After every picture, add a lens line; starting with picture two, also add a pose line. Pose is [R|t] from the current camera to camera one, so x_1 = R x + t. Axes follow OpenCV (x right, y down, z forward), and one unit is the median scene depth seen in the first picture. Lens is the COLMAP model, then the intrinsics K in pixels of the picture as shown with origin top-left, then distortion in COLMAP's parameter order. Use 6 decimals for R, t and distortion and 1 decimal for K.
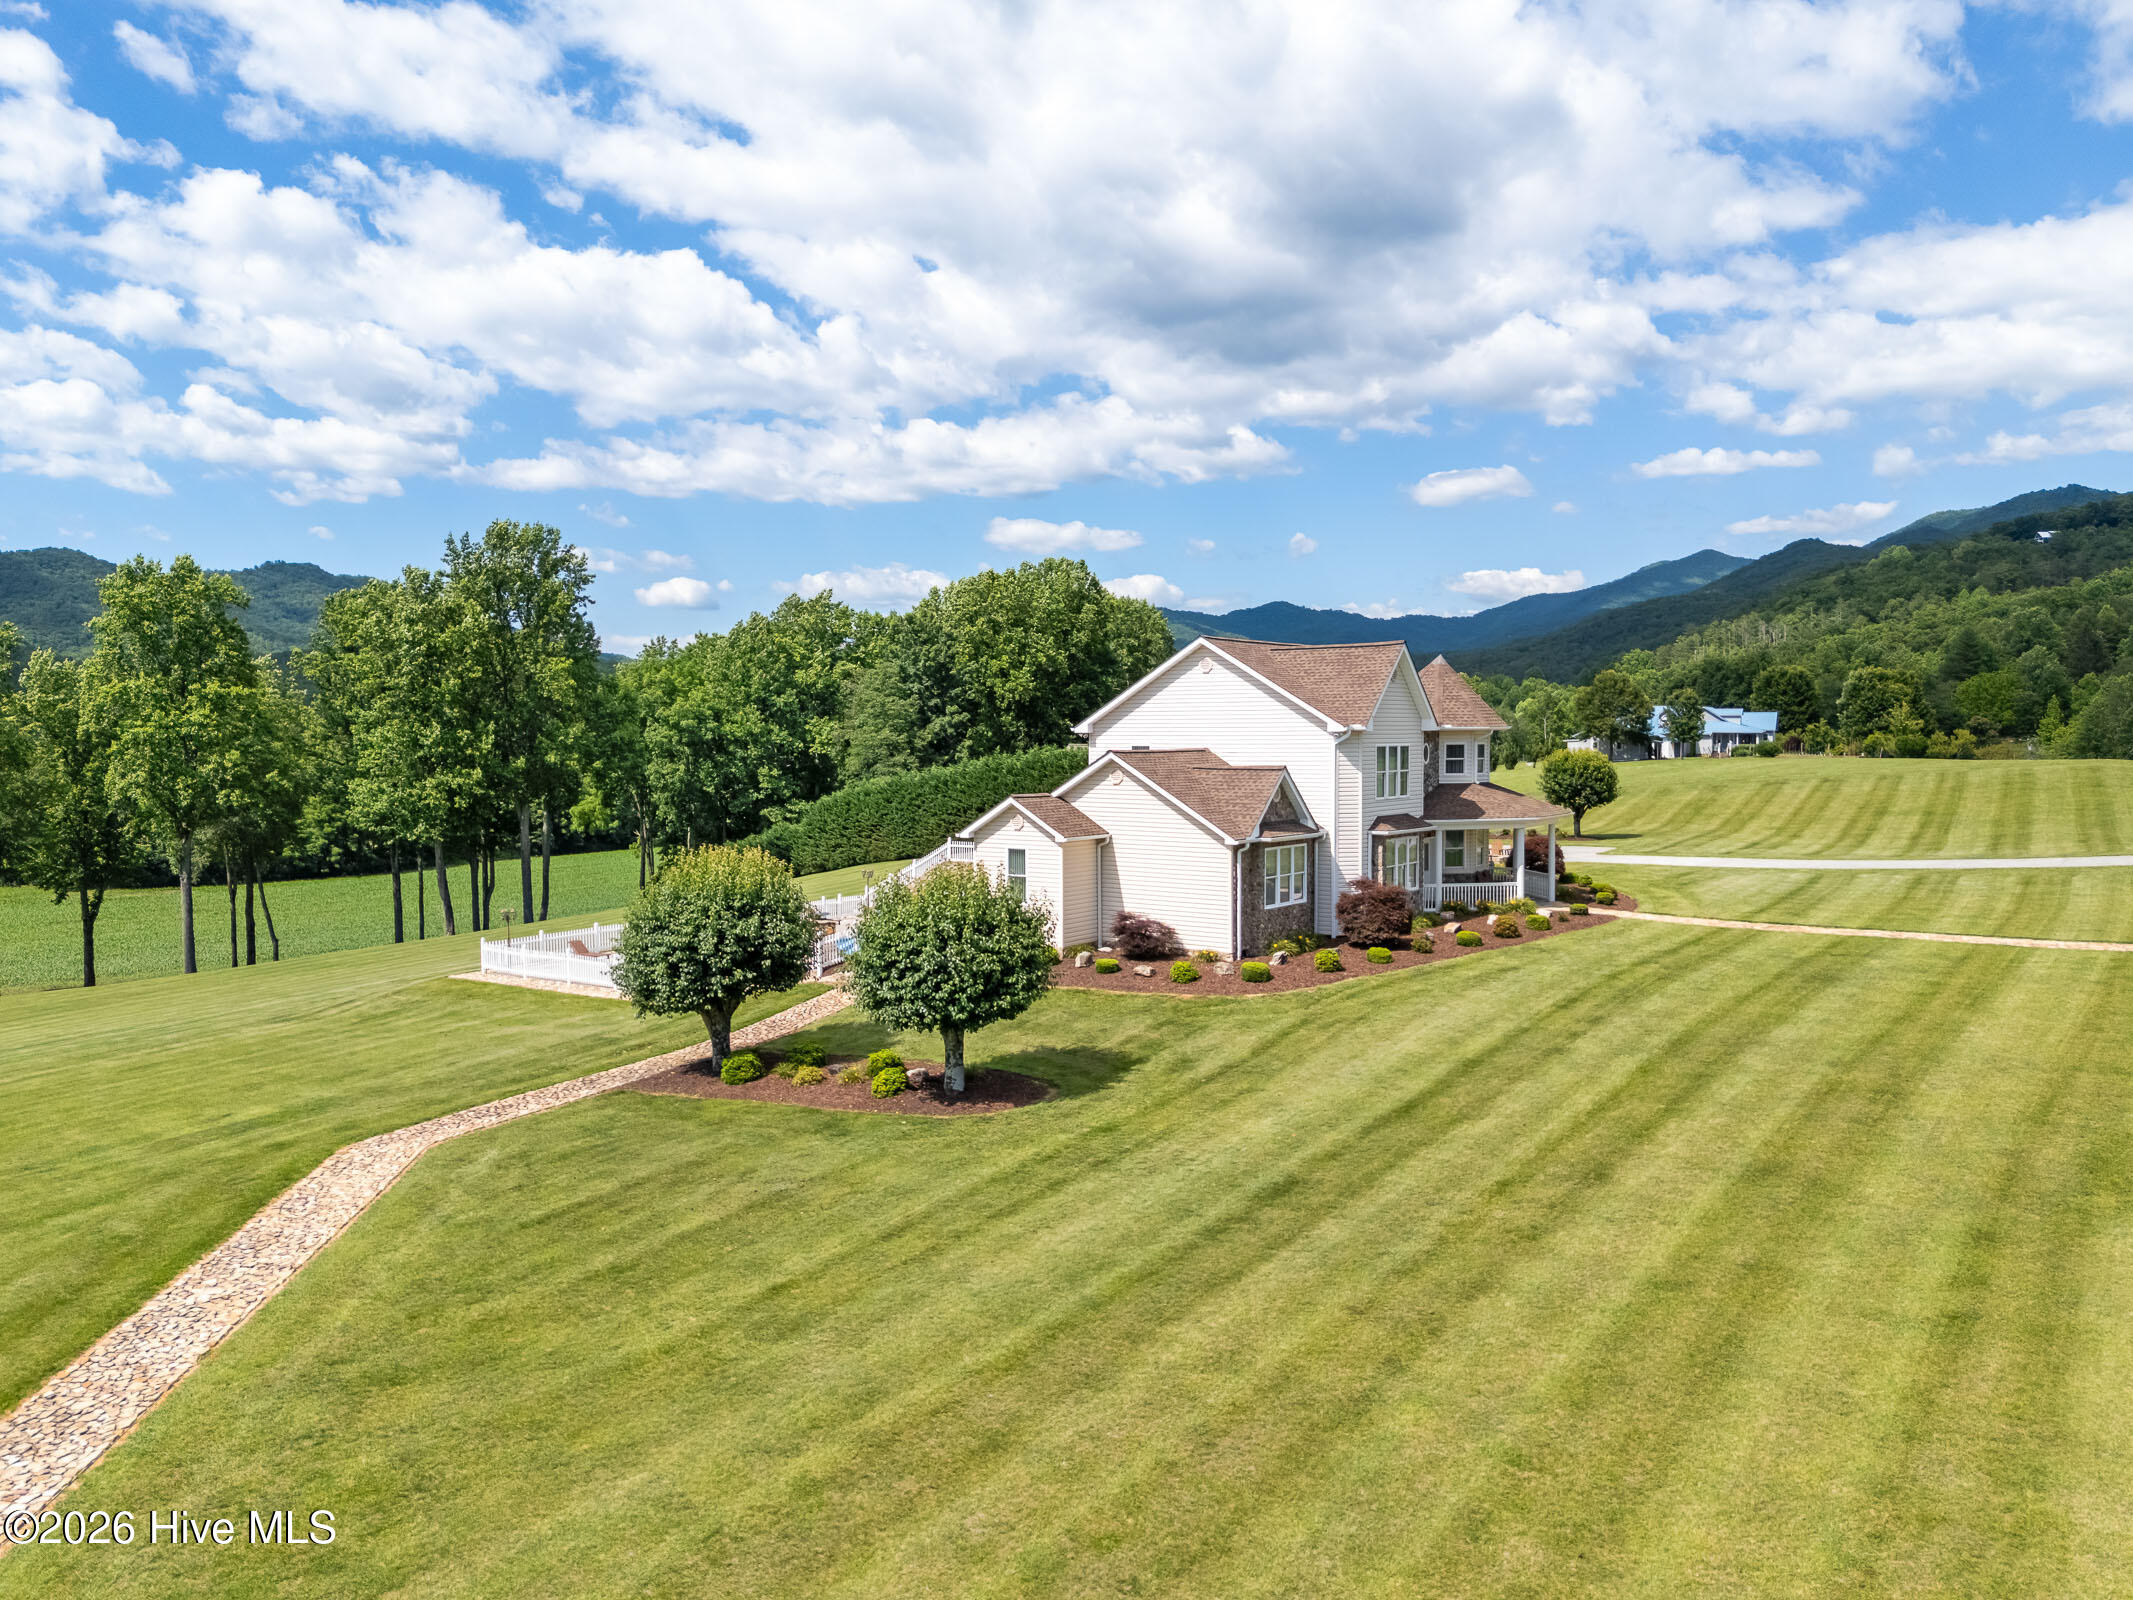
lens RADIAL K [[1543.6, 0, 1066.5], [0, 1543.6, 800.0], [0, 0, 1]] dist [0.082391, -0.102866]
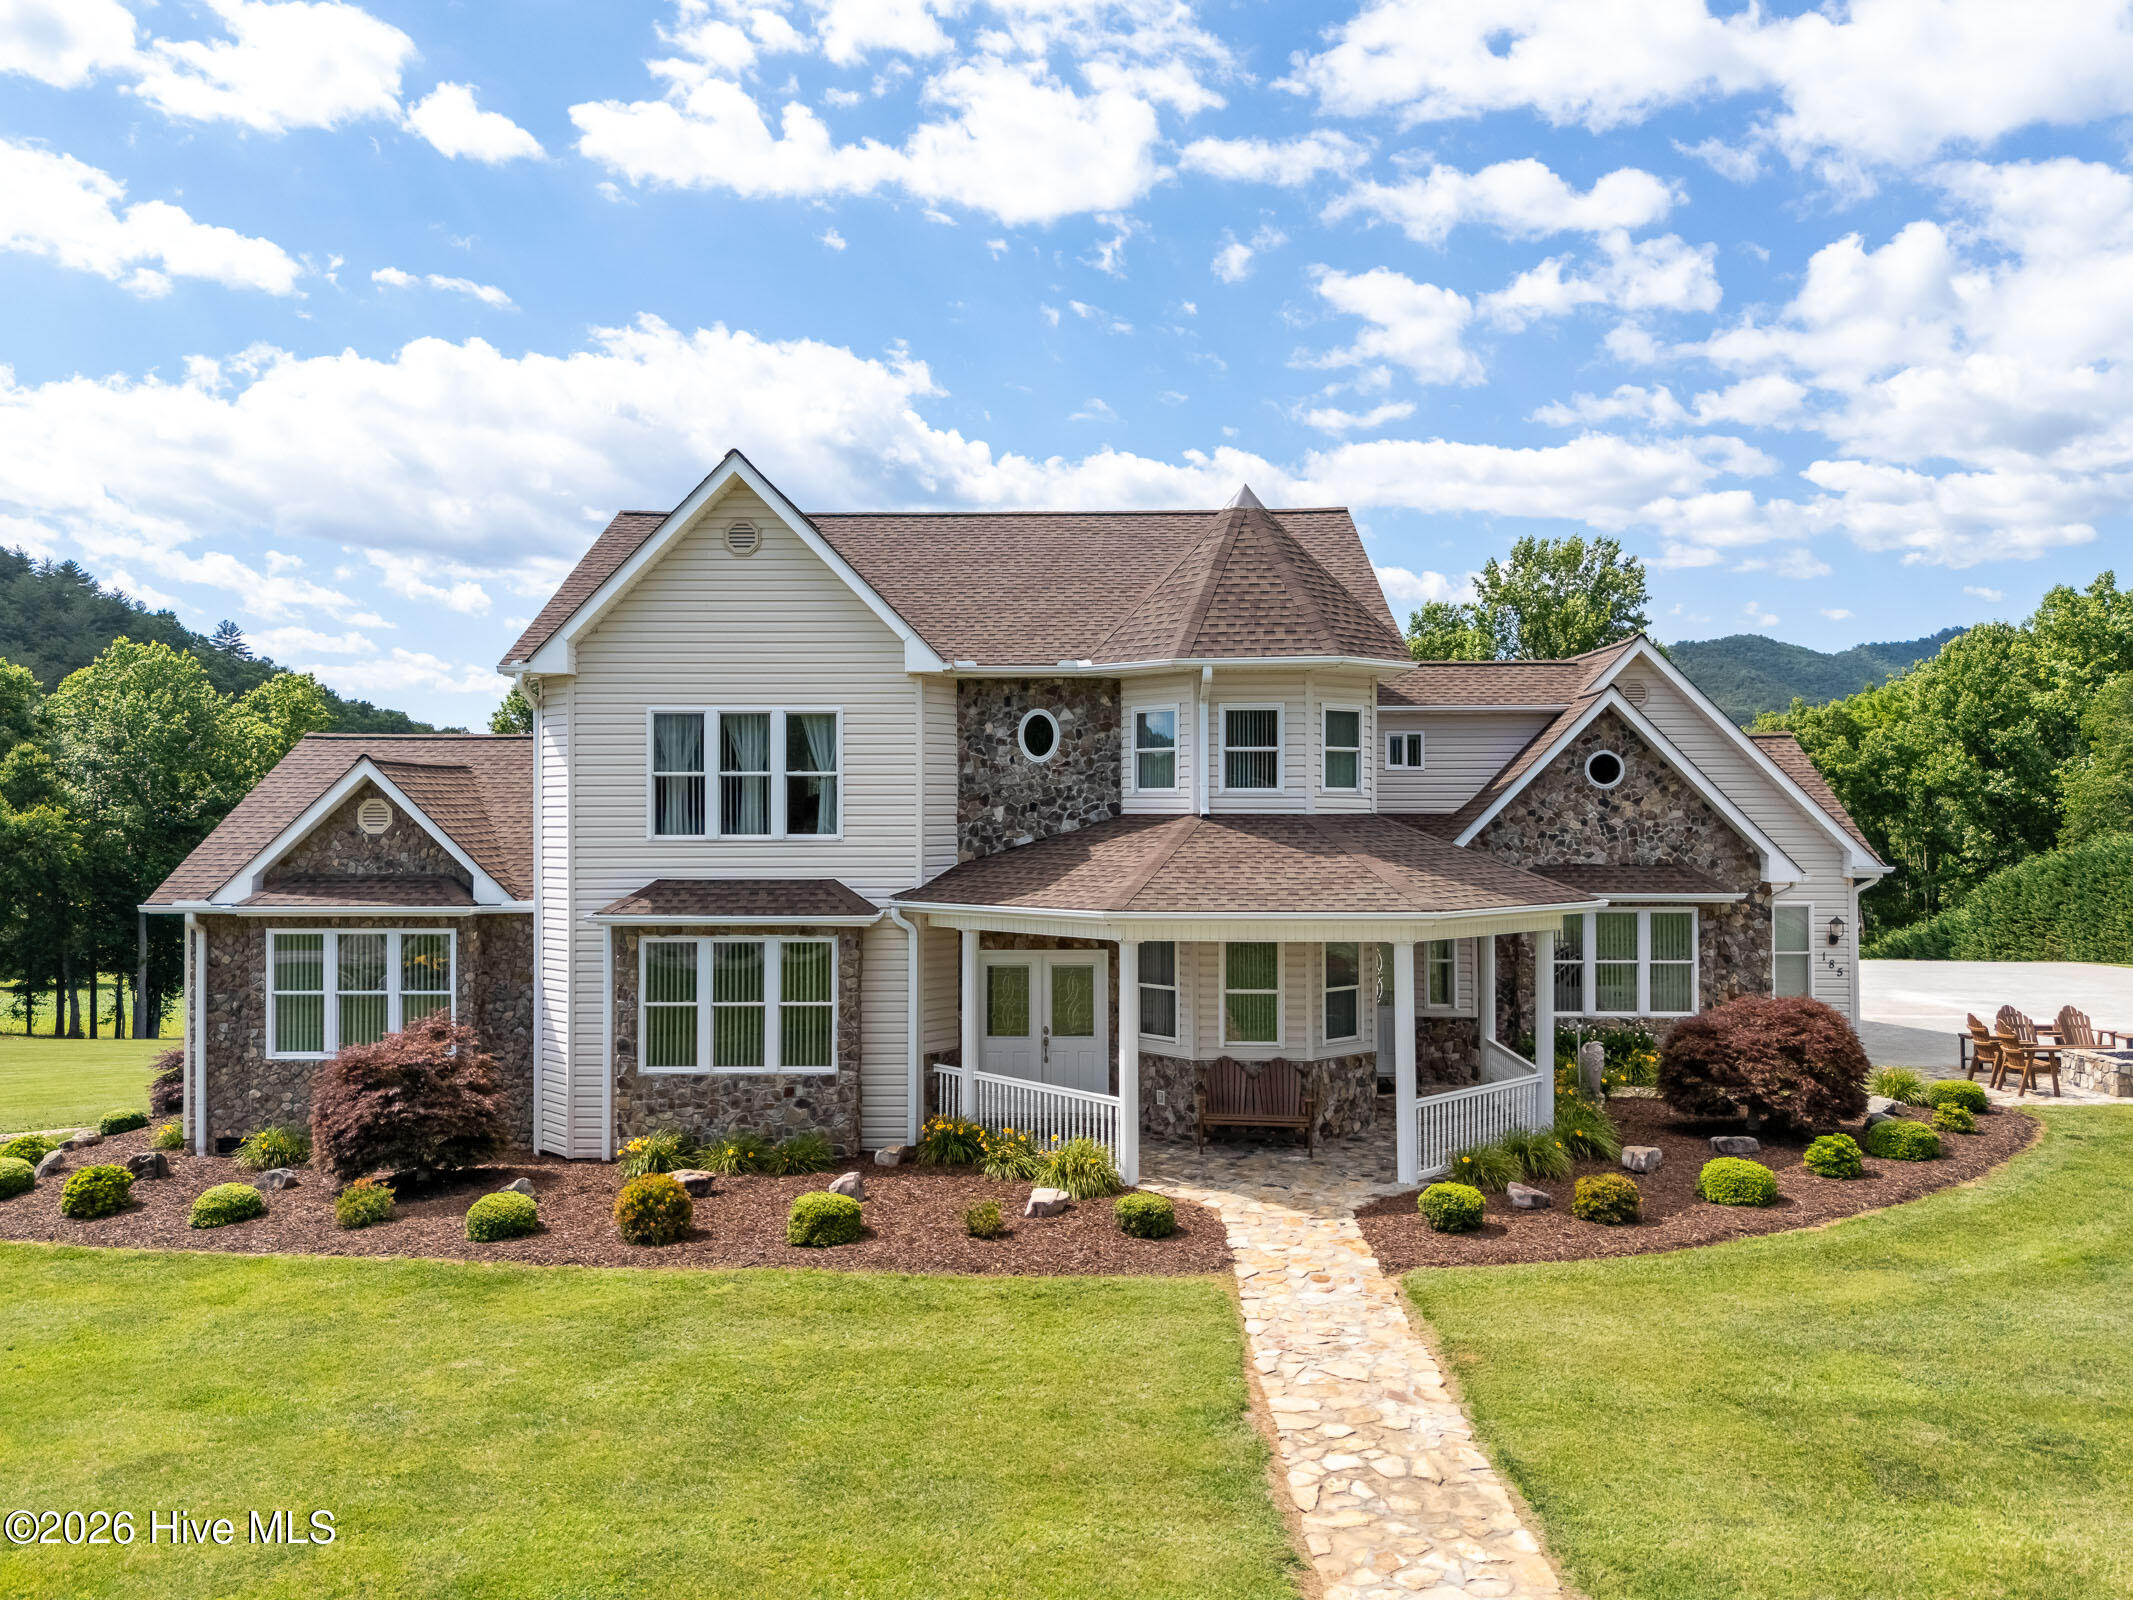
lens RADIAL K [[1543.6, 0, 1066.5], [0, 1543.6, 800.0], [0, 0, 1]] dist [0.082391, -0.102866]
pose [[0.554414, 0.001271, -0.832240, 0.177466], [-0.037588, 0.999017, -0.023515, -0.001482], [0.831392, 0.044319, 0.553916, 0.249093]]
